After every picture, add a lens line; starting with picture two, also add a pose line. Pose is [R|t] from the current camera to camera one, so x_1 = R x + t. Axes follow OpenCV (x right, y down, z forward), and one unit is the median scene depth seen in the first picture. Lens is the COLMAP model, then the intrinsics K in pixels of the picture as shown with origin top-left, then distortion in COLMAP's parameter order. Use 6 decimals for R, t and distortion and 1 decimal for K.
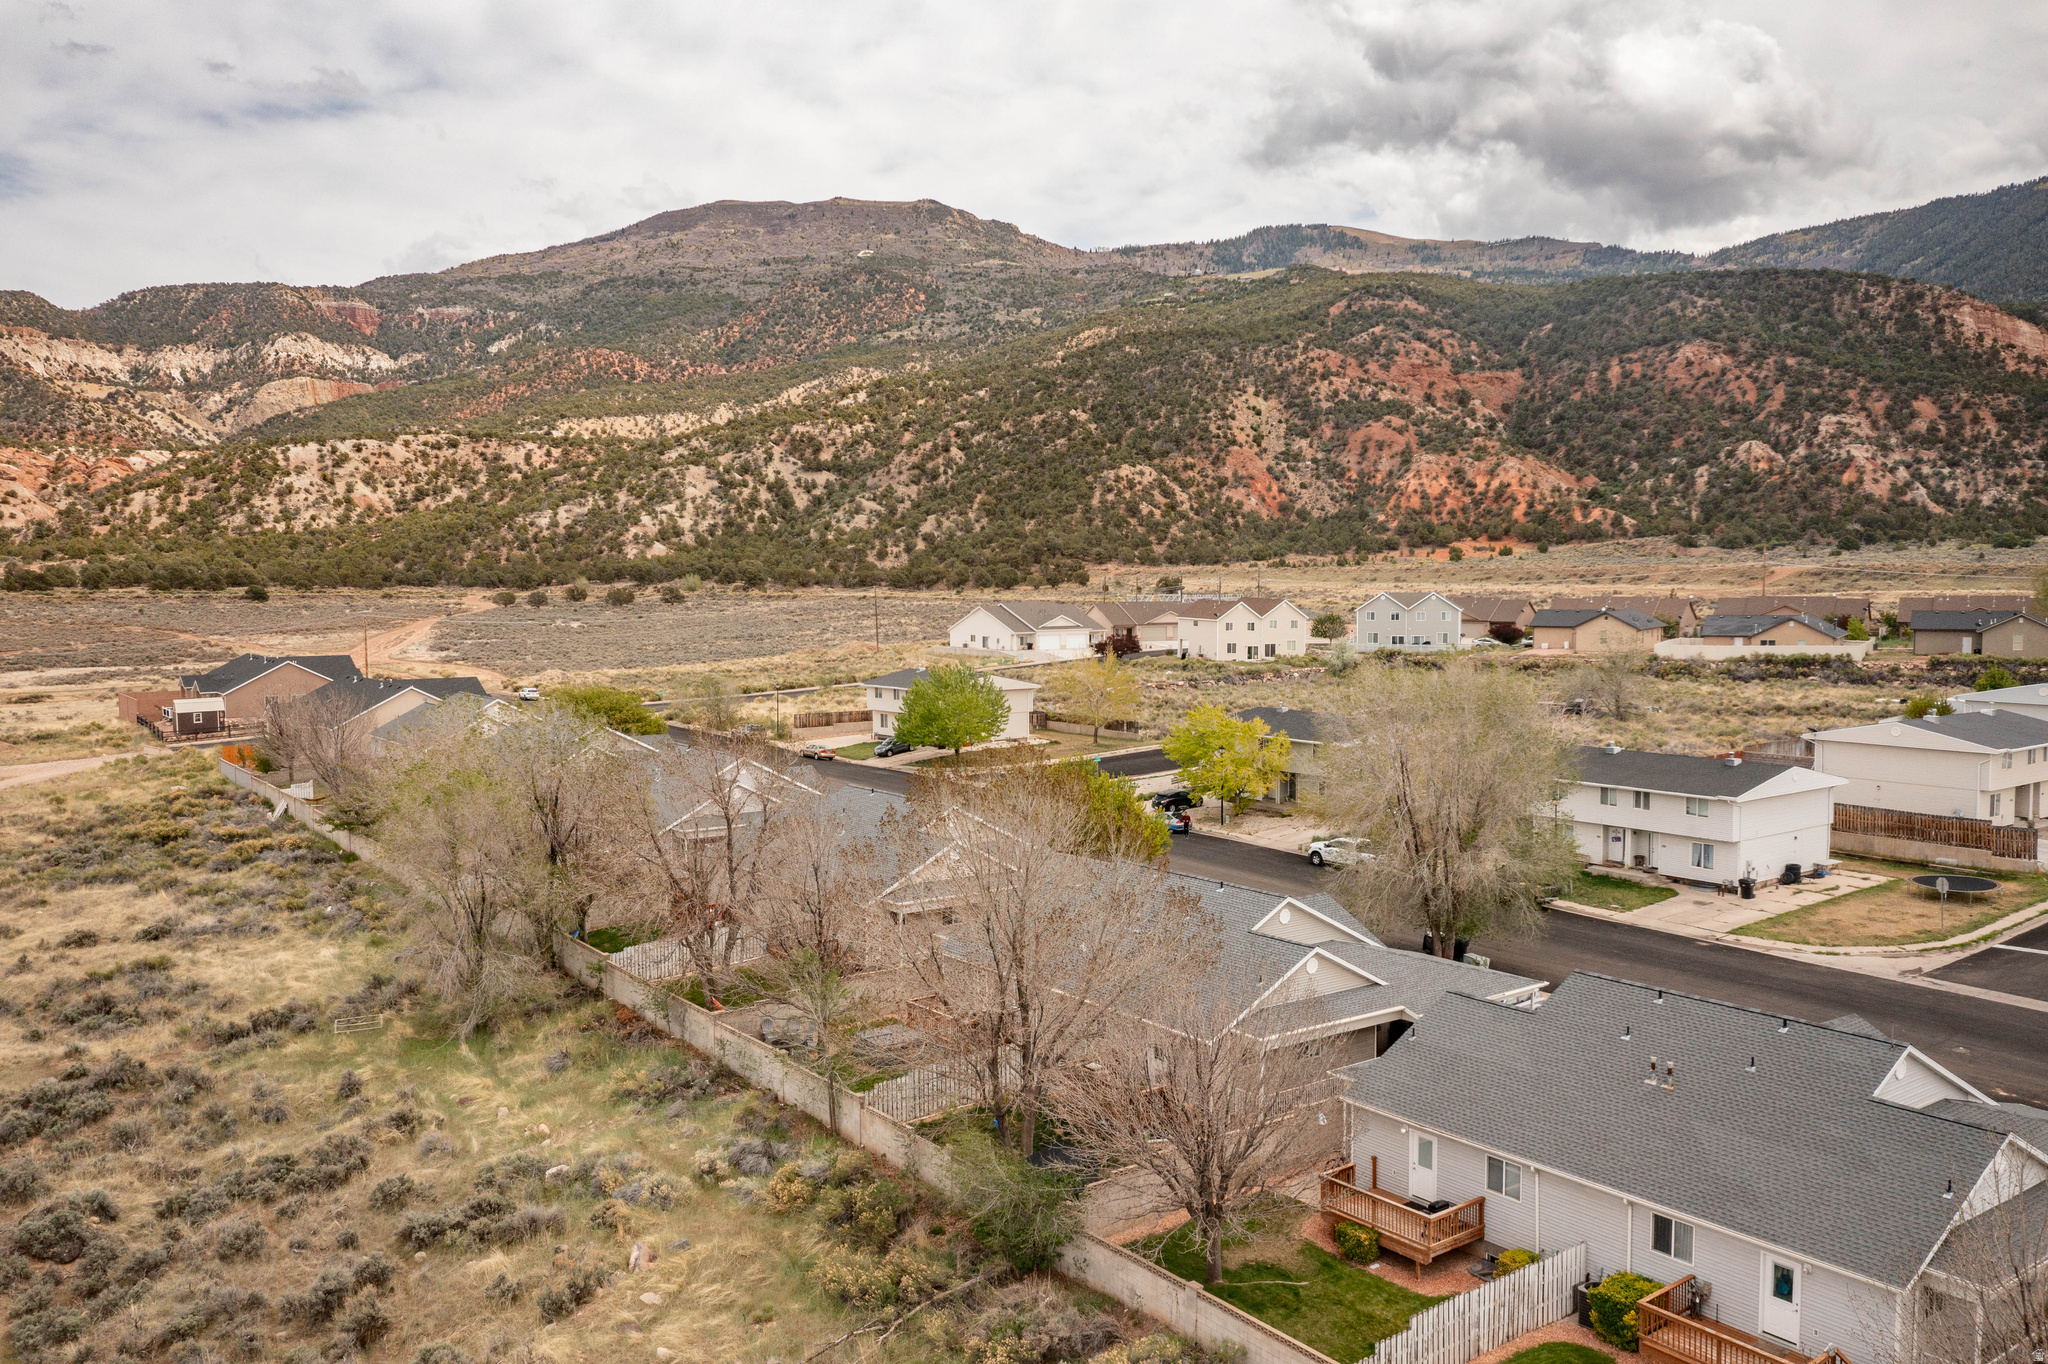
lens RADIAL K [[1614.6, 0, 1024.0], [0, 1614.6, 682.0], [0, 0, 1]] dist [0.000292, -0.006008]
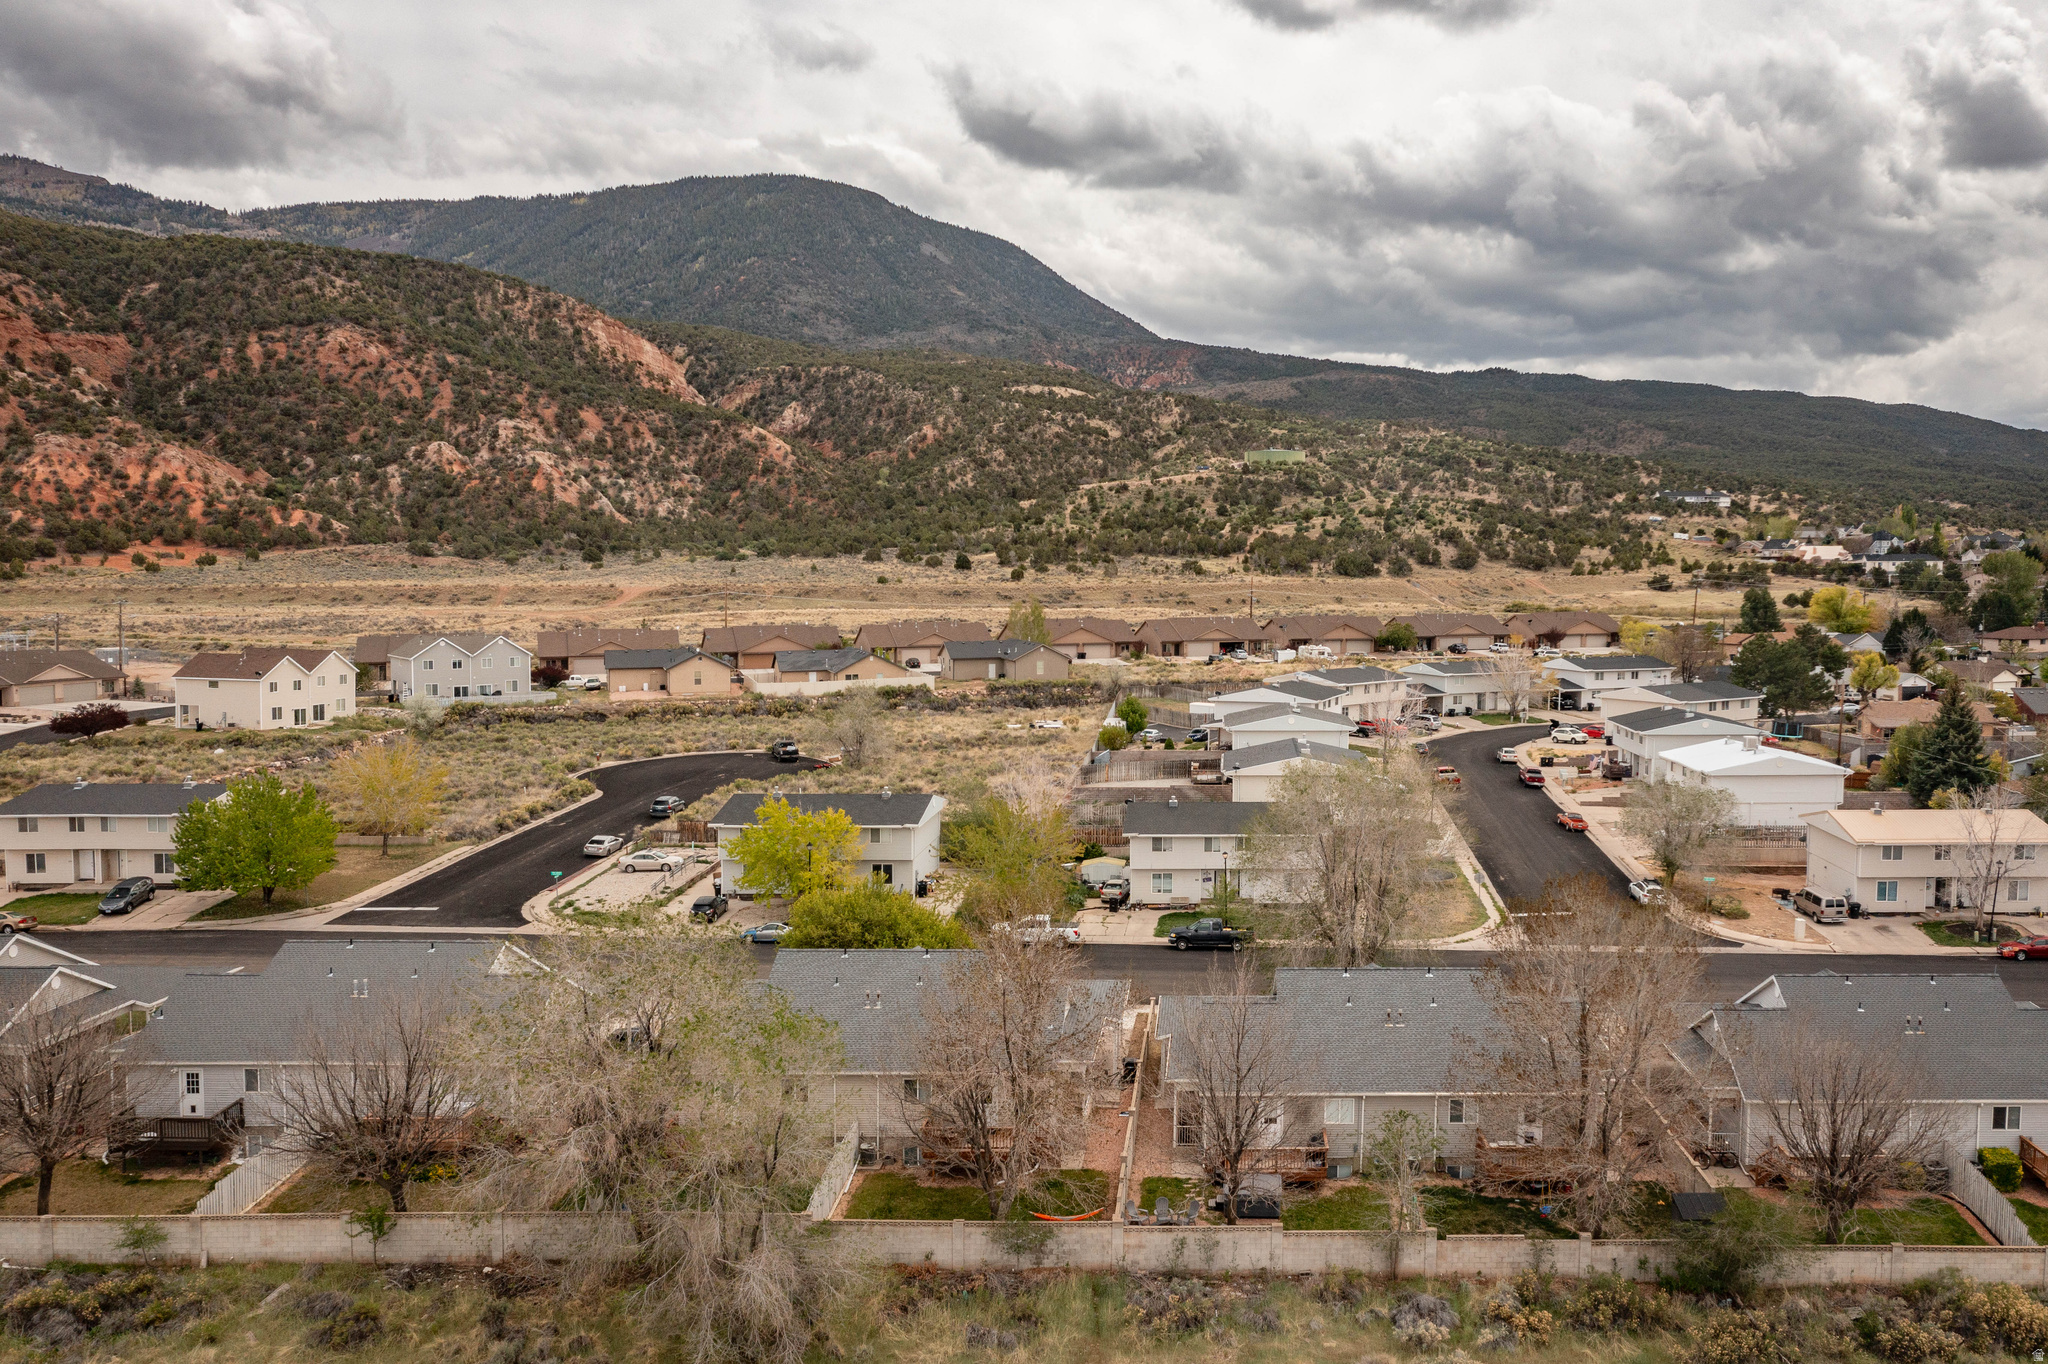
lens RADIAL K [[1700.4, 0, 1217.0], [0, 1700.4, 687.1], [0, 0, 1]] dist [-0.003649, -0.001024]
pose [[0.595208, -0.055983, 0.801619, -0.084502], [0.052570, 0.998146, 0.030674, -0.010985], [-0.801850, 0.023883, 0.597048, 0.035696]]
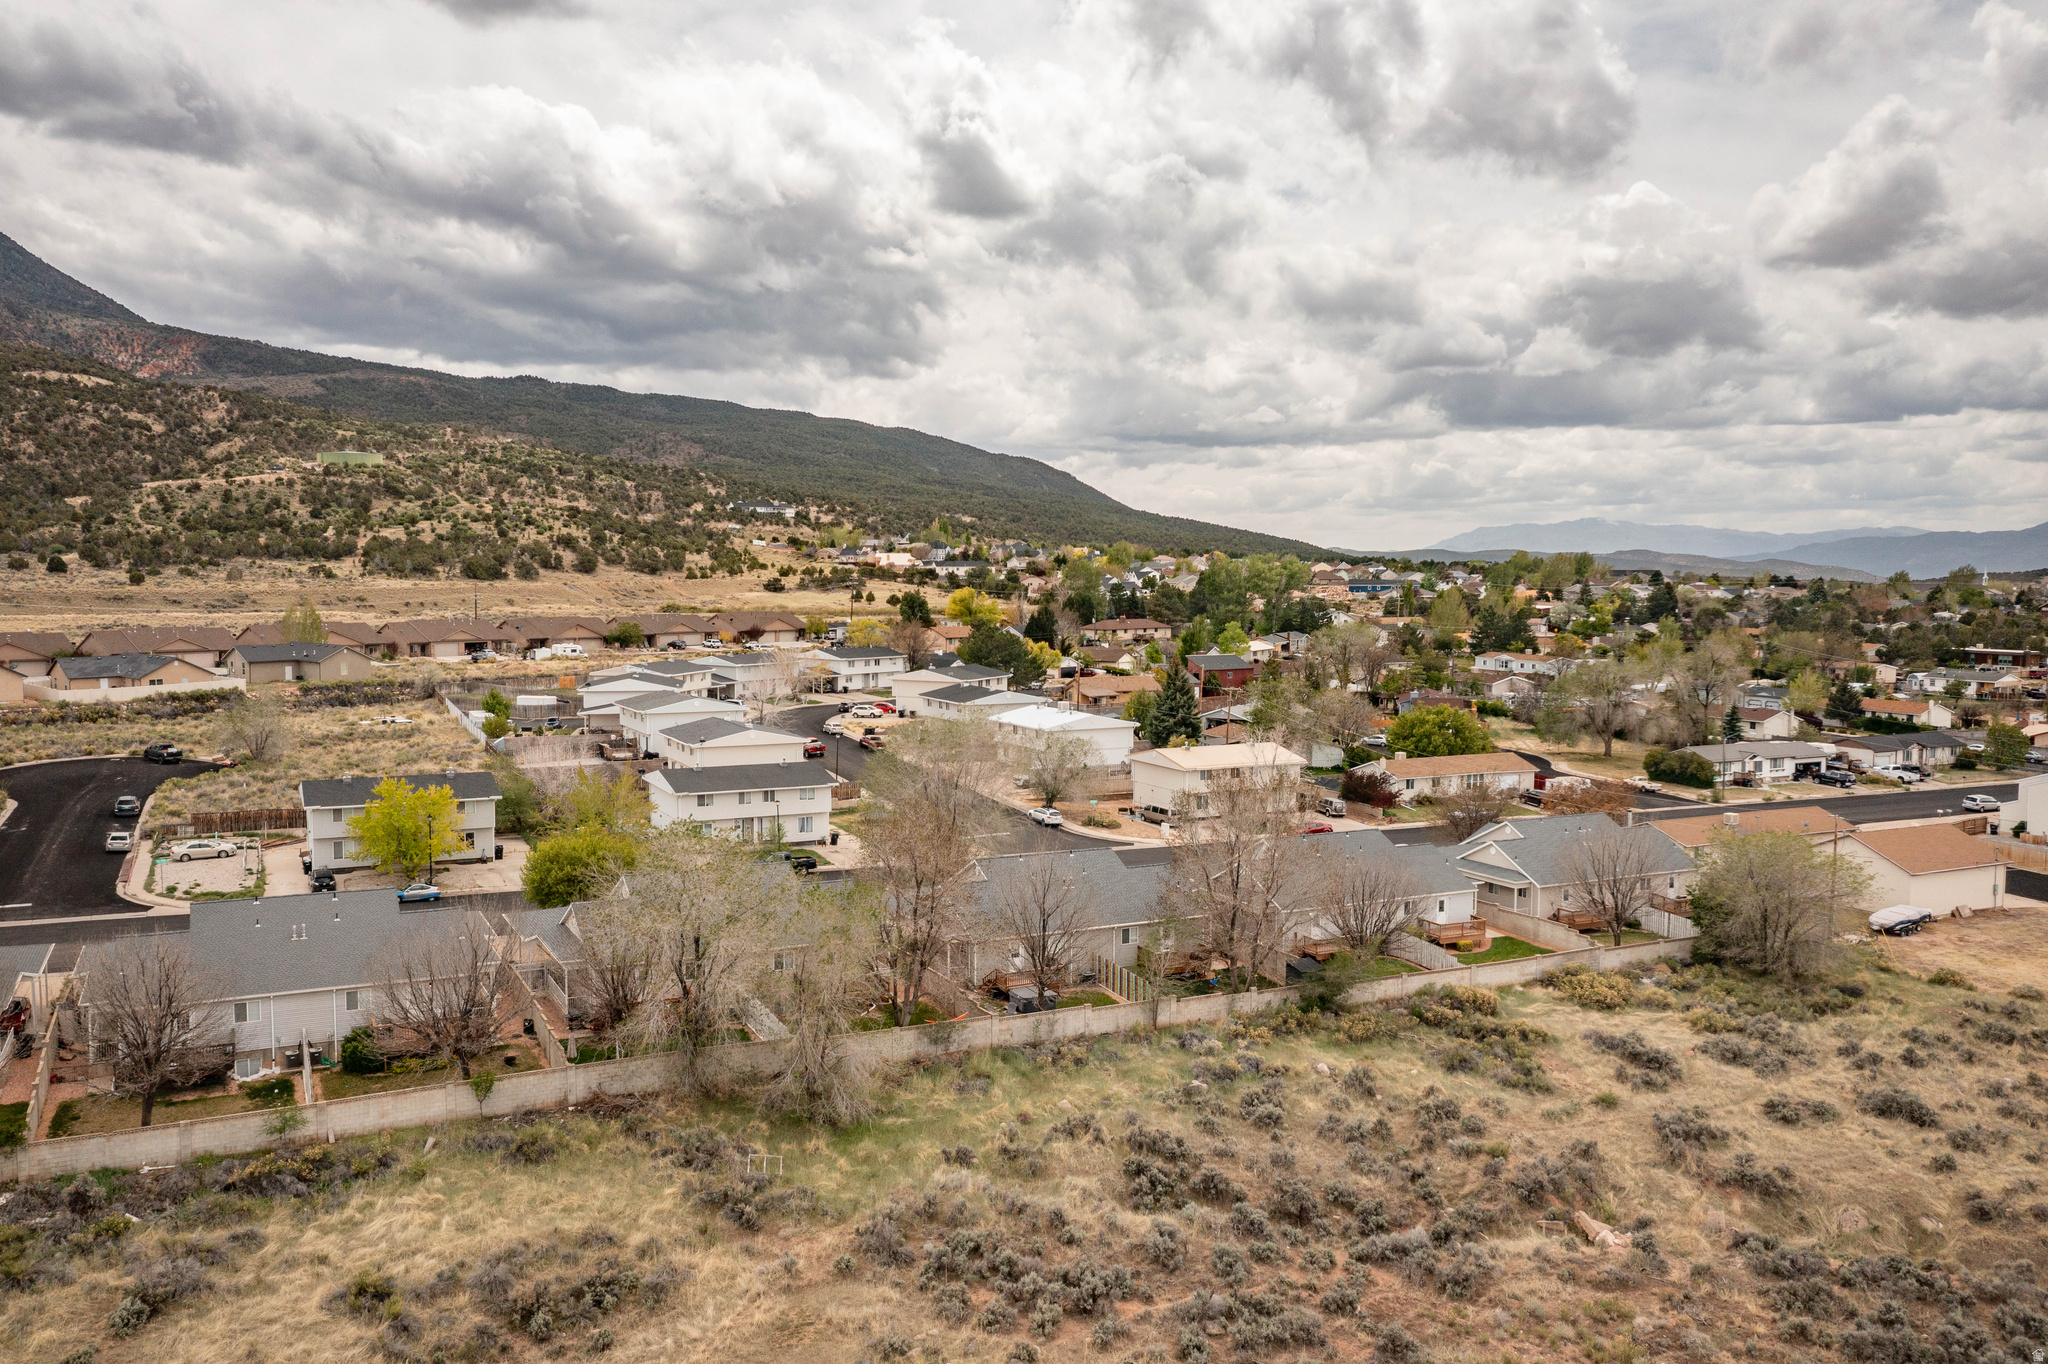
lens RADIAL K [[1614.6, 0, 1024.0], [0, 1614.6, 682.0], [0, 0, 1]] dist [0.000292, -0.006008]
pose [[0.172142, -0.066659, 0.982814, -0.139163], [0.062303, 0.996447, 0.056671, -0.013713], [-0.983100, 0.051477, 0.175683, 0.066912]]
